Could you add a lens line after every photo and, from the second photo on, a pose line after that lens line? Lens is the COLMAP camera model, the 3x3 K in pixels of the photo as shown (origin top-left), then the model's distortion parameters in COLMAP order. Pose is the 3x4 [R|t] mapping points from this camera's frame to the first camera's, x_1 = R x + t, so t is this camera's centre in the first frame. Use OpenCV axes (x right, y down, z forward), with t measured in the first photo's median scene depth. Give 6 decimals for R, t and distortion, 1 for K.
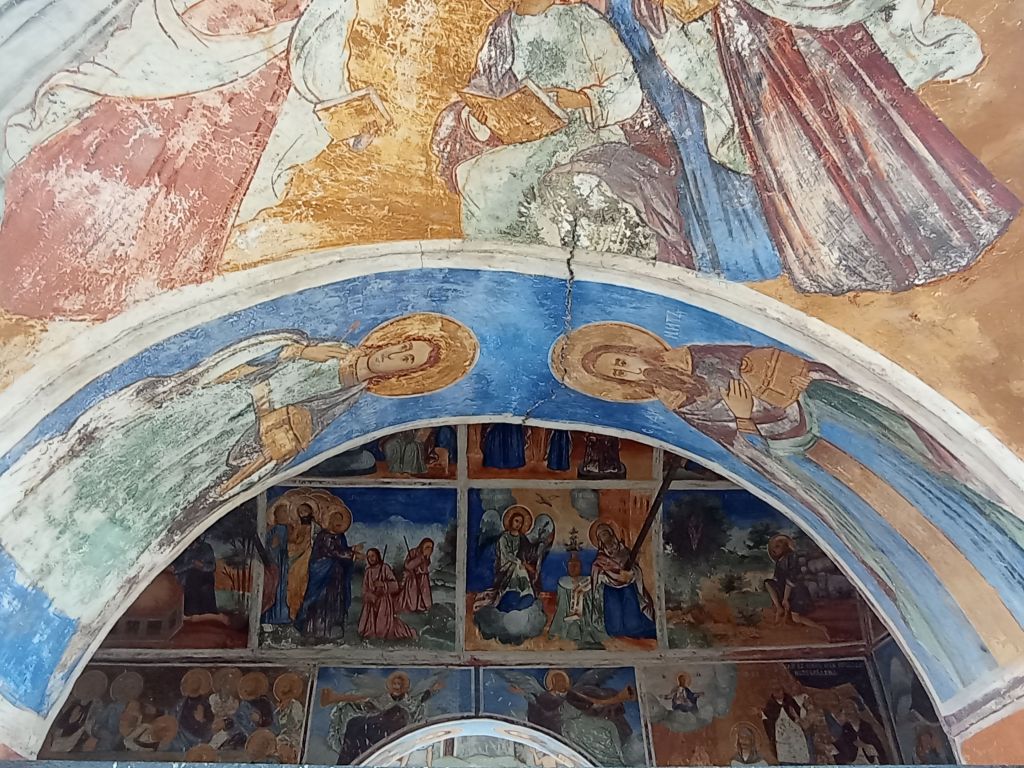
lens RADIAL K [[765.3, 0, 504.2], [0, 765.3, 381.0], [0, 0, 1]] dist [-0.073825, 0.057809]
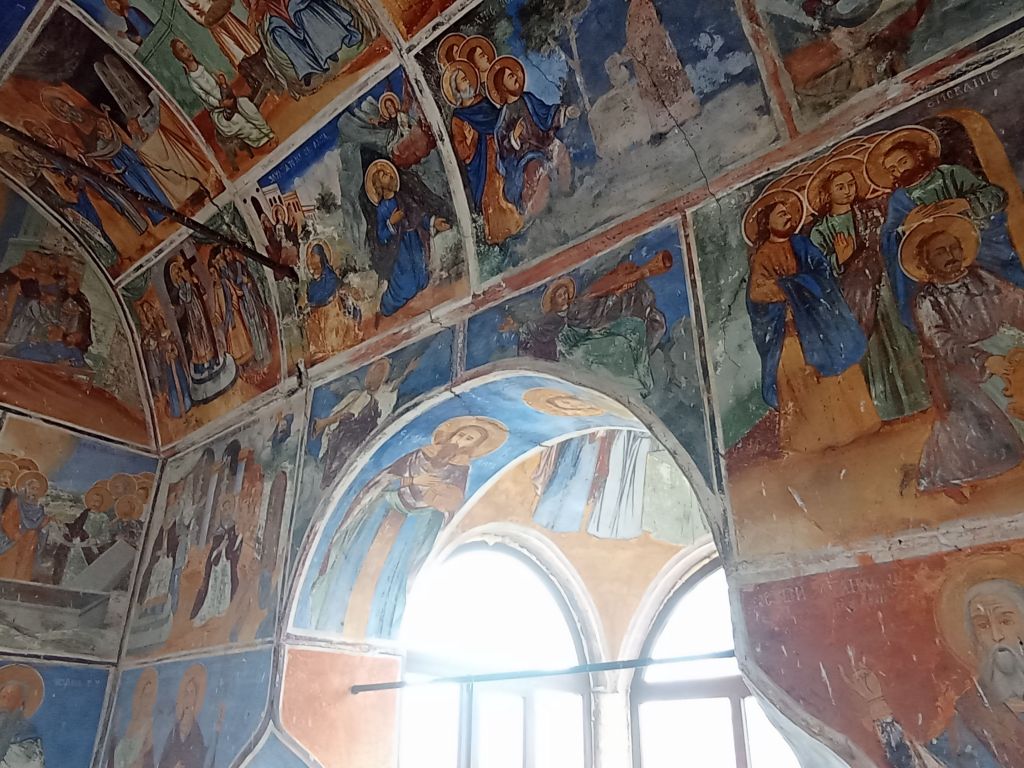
lens RADIAL K [[765.3, 0, 504.2], [0, 765.3, 381.0], [0, 0, 1]] dist [-0.073825, 0.057809]
pose [[-0.686342, 0.326211, 0.650016, -0.421597], [-0.463981, 0.491857, -0.736749, 0.455684], [-0.560051, -0.807256, -0.186226, 0.559788]]
